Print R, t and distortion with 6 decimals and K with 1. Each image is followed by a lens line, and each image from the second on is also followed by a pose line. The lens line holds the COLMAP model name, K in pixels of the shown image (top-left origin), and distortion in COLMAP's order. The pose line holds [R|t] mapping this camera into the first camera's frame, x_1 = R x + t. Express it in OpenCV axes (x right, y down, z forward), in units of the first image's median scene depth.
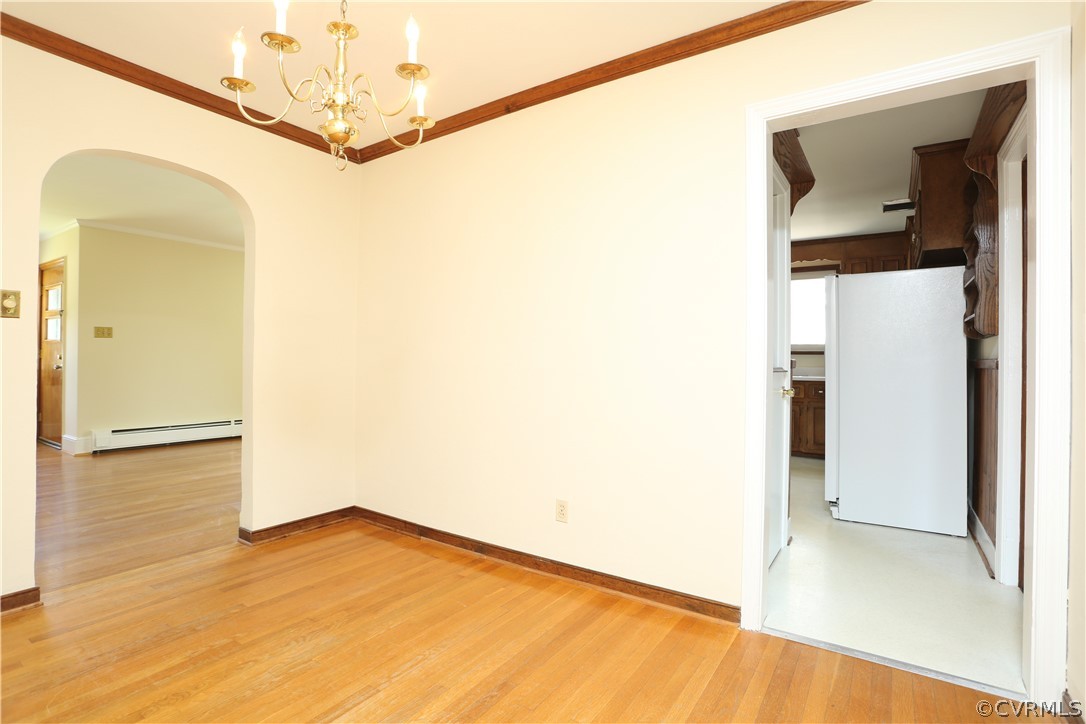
lens RADIAL K [[521.5, 0, 539.9], [0, 521.5, 360.4], [0, 0, 1]] dist [-0.010493, 0.002424]
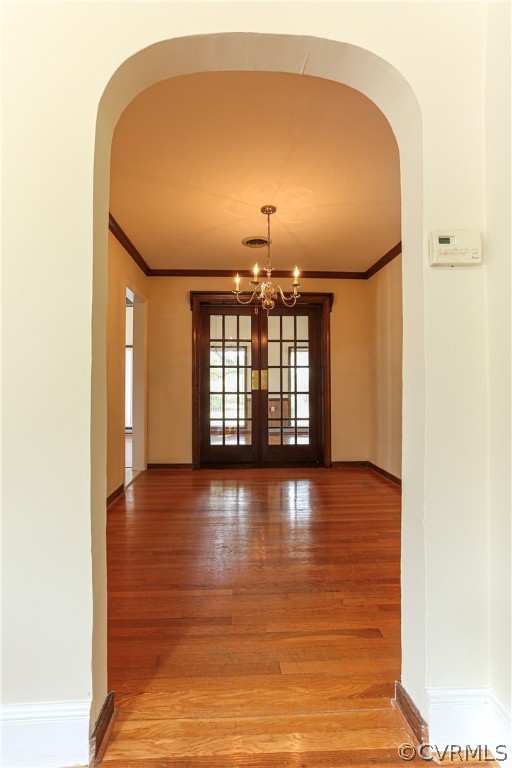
lens RADIAL K [[368.8, 0, 255.9], [0, 368.8, 383.6], [0, 0, 1]] dist [-0.010493, 0.002424]
pose [[-0.625542, 0.003149, 0.780184, -1.260475], [-0.006798, 0.999932, -0.009486, 0.018134], [-0.780161, -0.011237, -0.625478, 1.502799]]
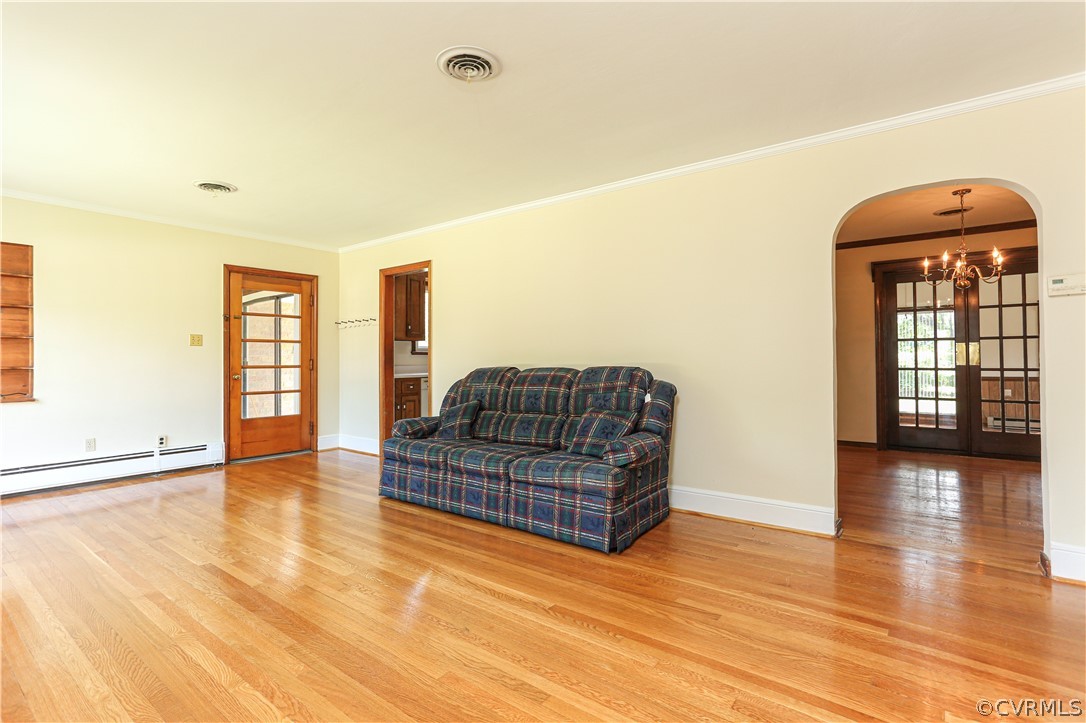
lens RADIAL K [[521.5, 0, 545.1], [0, 521.5, 351.2], [0, 0, 1]] dist [-0.010493, 0.002424]
pose [[0.044464, 0.012981, 0.998927, -2.267690], [-0.000787, 0.999916, -0.012959, -0.002495], [-0.999011, -0.000210, 0.044471, 2.123693]]
